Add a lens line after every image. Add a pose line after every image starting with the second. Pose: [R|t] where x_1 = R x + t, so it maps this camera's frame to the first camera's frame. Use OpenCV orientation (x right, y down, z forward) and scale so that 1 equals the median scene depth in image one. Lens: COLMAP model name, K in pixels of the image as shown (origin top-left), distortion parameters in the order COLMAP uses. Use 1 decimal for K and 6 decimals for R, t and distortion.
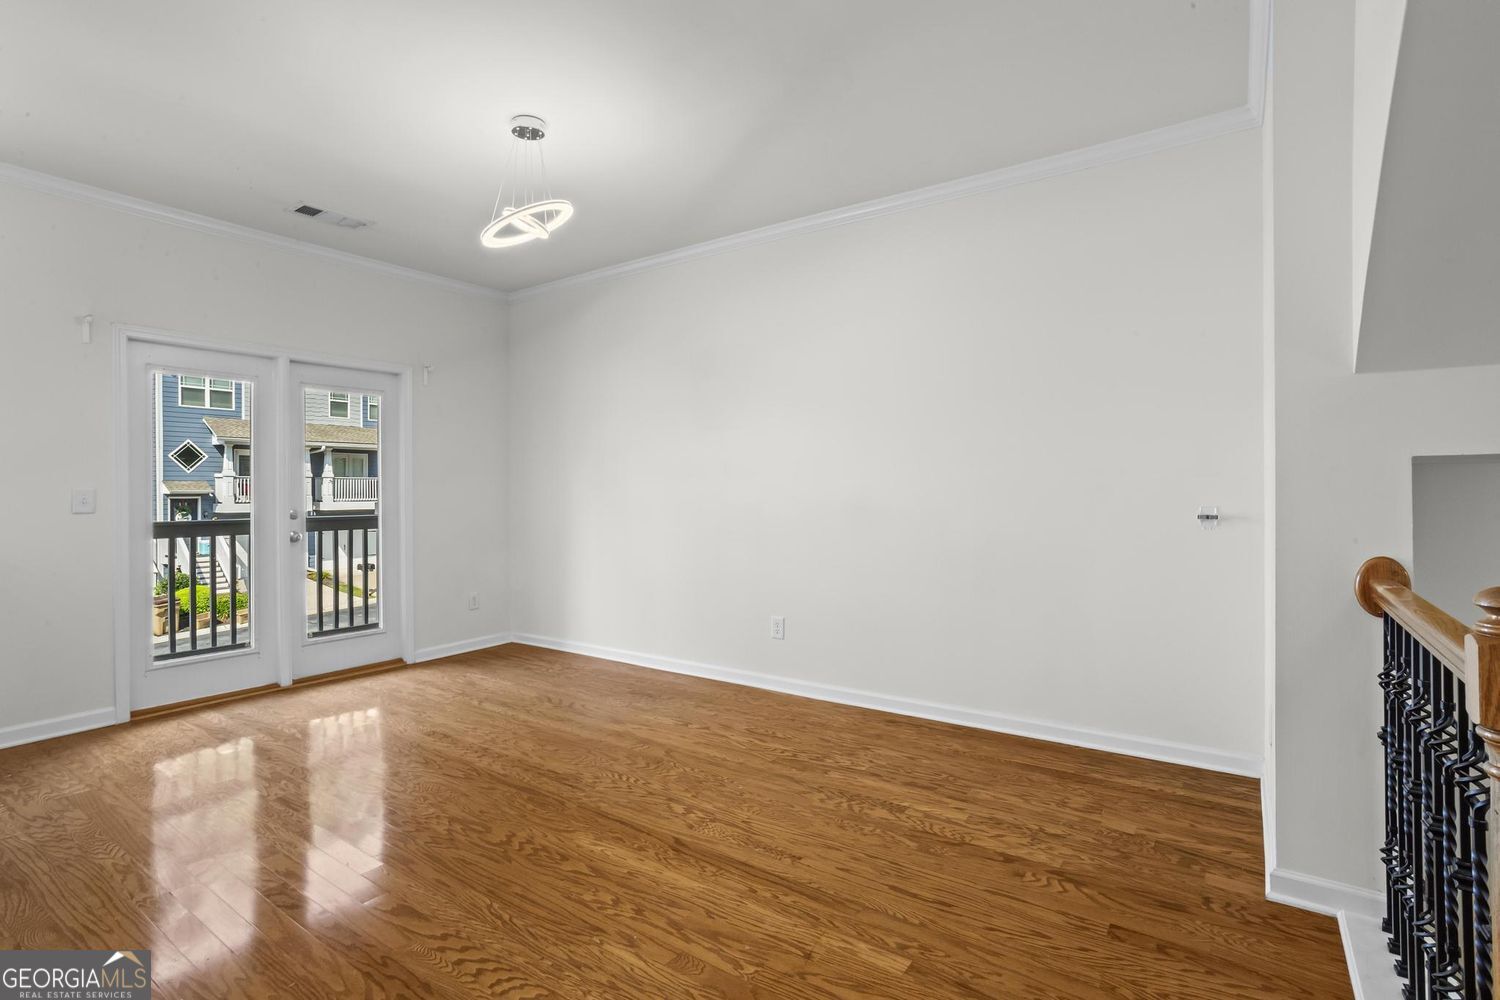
lens RADIAL K [[730.1, 0, 730.4], [0, 730.1, 470.9], [0, 0, 1]] dist [-0.045208, 0.025070]
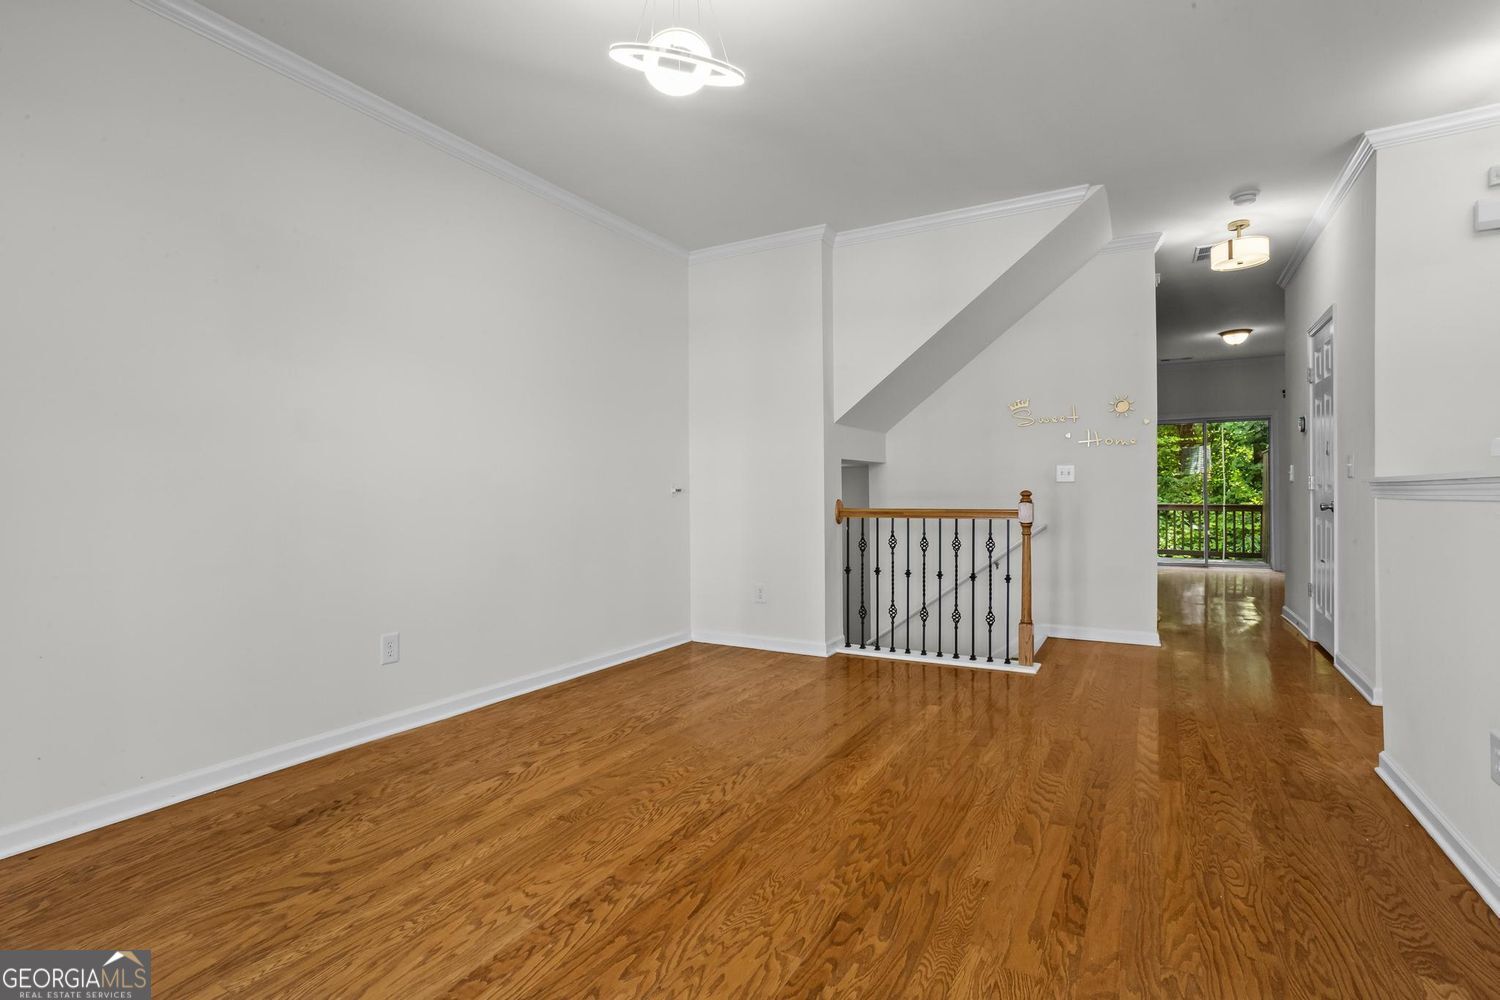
lens RADIAL K [[730.1, 0, 736.8], [0, 730.1, 475.5], [0, 0, 1]] dist [-0.045208, 0.025070]
pose [[-0.102640, 0.029586, 0.994278, -1.001569], [-0.020341, 0.999286, -0.031835, 0.079424], [-0.994511, -0.023492, -0.101965, 1.036812]]
